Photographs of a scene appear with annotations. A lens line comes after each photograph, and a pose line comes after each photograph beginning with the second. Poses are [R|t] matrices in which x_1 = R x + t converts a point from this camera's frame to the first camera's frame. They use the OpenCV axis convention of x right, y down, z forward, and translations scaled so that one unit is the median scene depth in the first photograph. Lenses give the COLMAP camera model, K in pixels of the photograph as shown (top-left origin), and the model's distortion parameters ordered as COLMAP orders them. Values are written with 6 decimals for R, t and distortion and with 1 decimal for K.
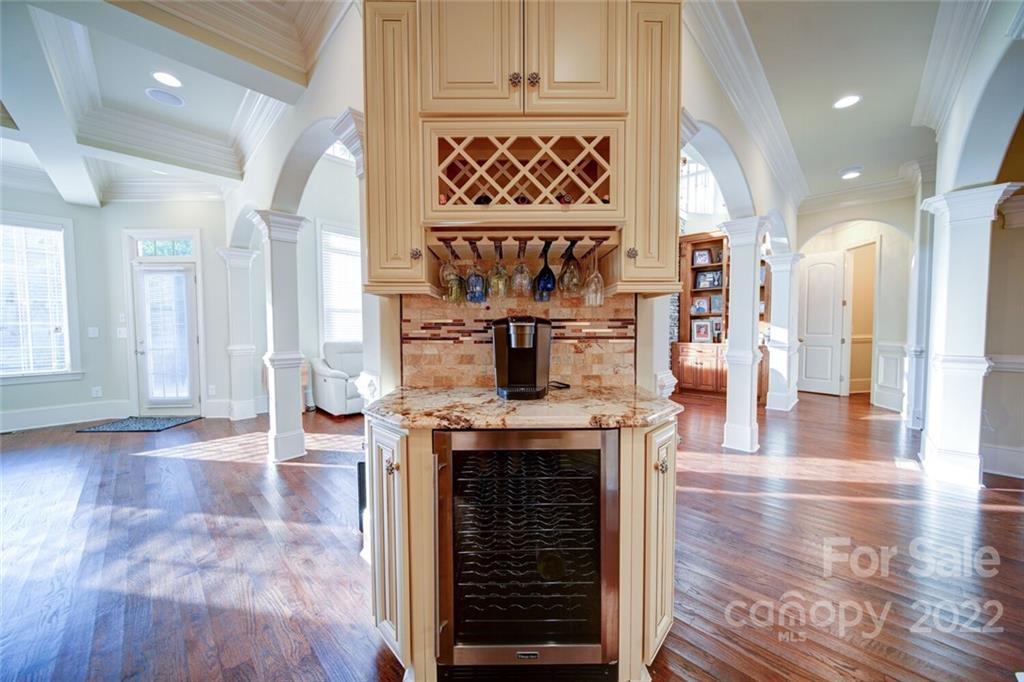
lens RADIAL K [[360.3, 0, 509.4], [0, 360.3, 340.6], [0, 0, 1]] dist [-0.000148, -0.001352]
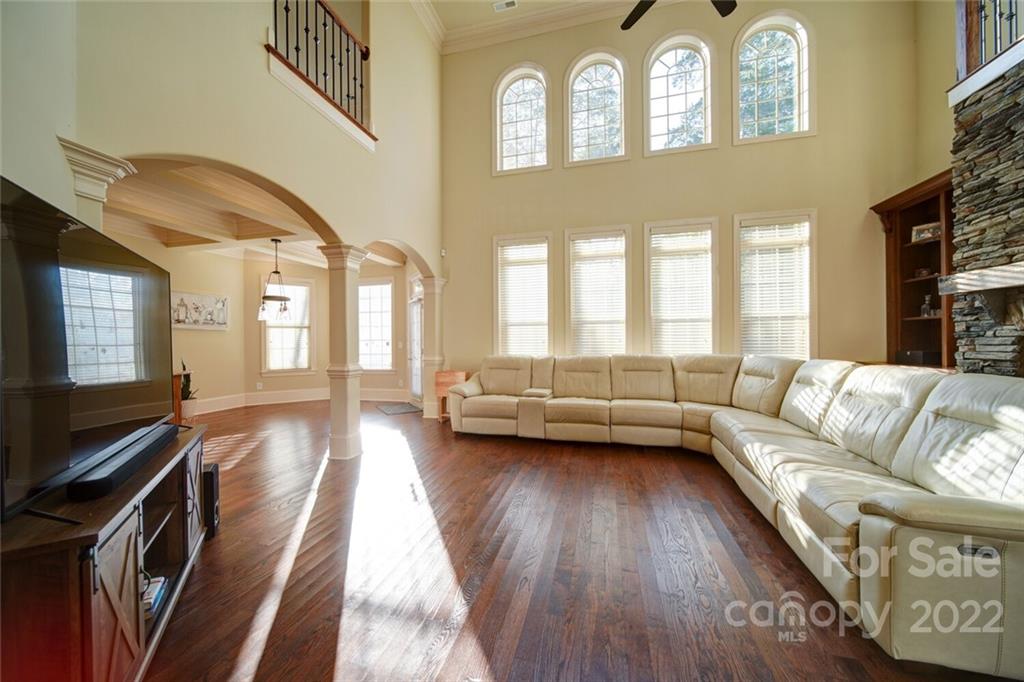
lens RADIAL K [[360.3, 0, 509.4], [0, 360.3, 340.6], [0, 0, 1]] dist [-0.000148, -0.001352]
pose [[0.489923, -0.001995, -0.871763, 0.452806], [-0.021820, 0.999656, -0.014551, -0.031060], [0.871492, 0.026151, 0.489711, 0.638339]]
